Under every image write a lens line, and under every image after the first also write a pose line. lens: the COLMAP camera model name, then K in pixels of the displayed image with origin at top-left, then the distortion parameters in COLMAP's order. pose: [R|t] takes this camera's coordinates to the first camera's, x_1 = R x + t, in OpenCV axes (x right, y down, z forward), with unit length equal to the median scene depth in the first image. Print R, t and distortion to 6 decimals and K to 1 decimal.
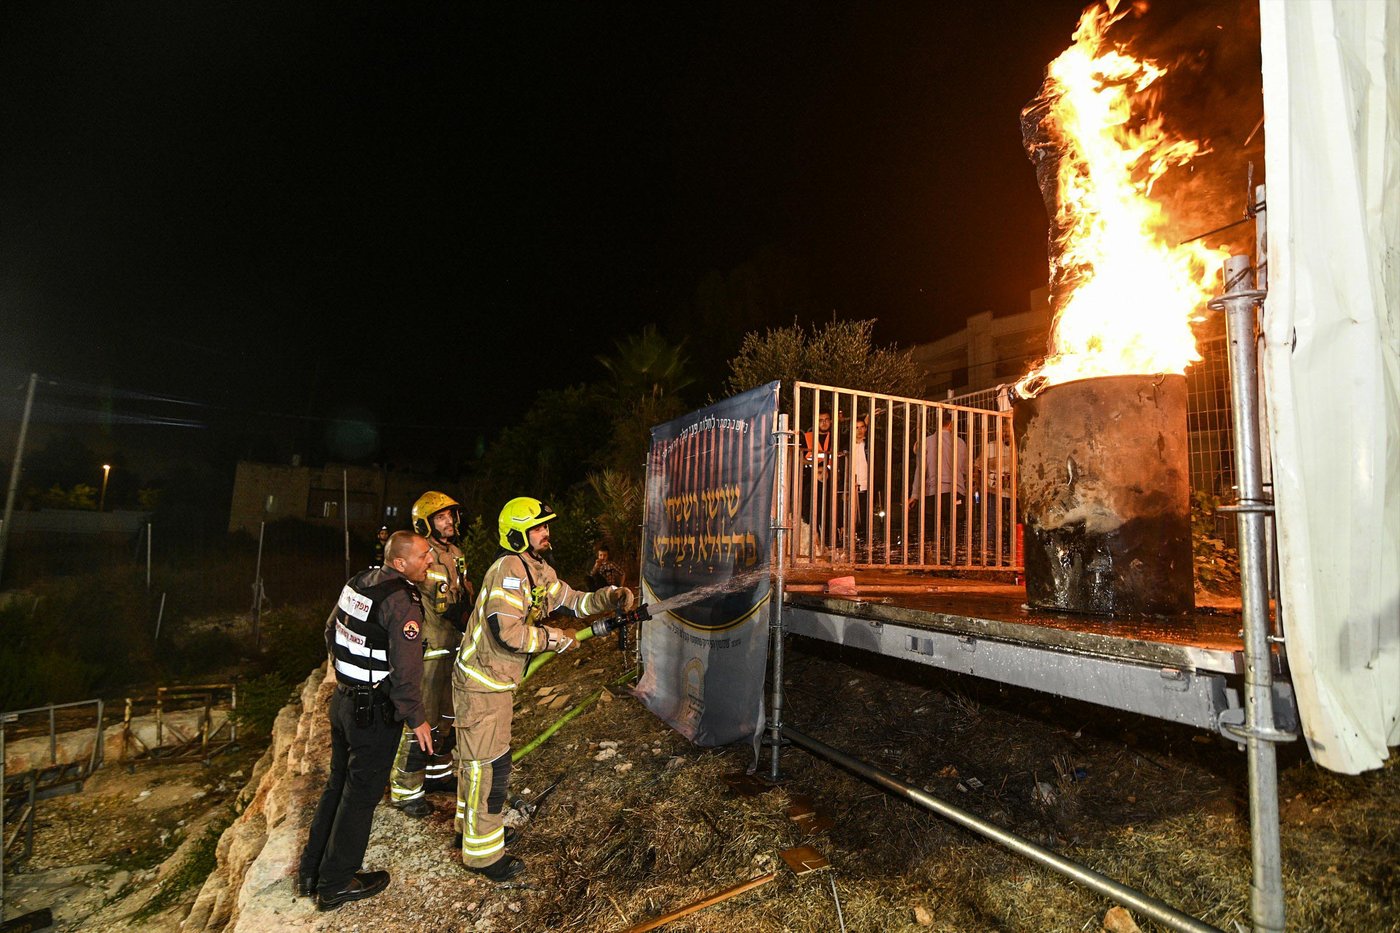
lens RADIAL K [[634.6, 0, 700.7], [0, 634.6, 467.5], [0, 0, 1]] dist [-0.012215, 0.000998]
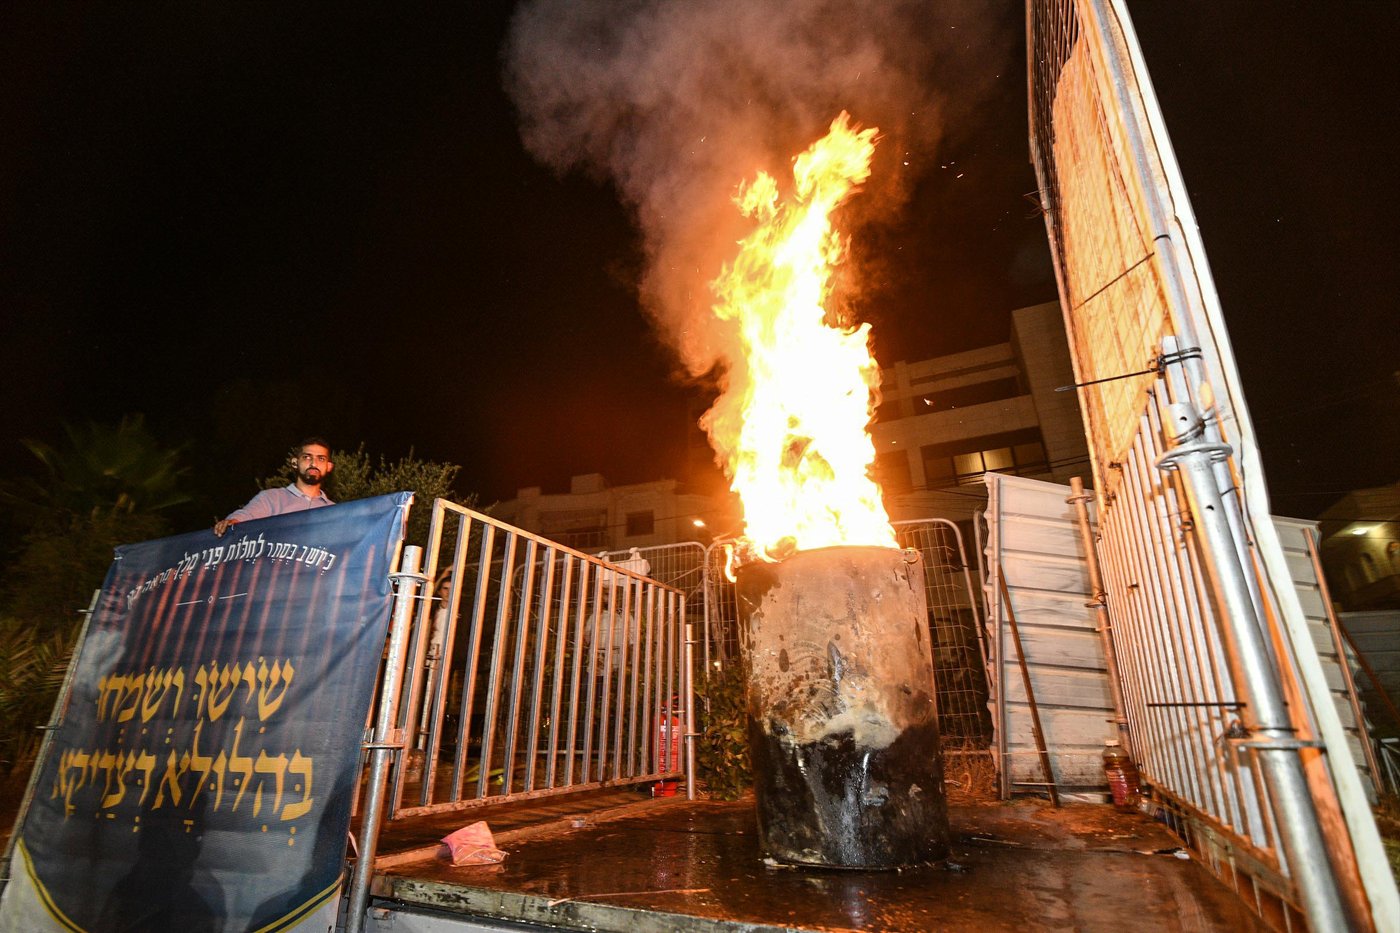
lens RADIAL K [[634.6, 0, 700.5], [0, 634.6, 464.1], [0, 0, 1]] dist [-0.012215, 0.000998]
pose [[0.769073, 0.209218, 0.603949, -0.053063], [-0.047194, 0.960918, -0.272780, -0.007683], [-0.637416, 0.181285, 0.748890, 0.438106]]
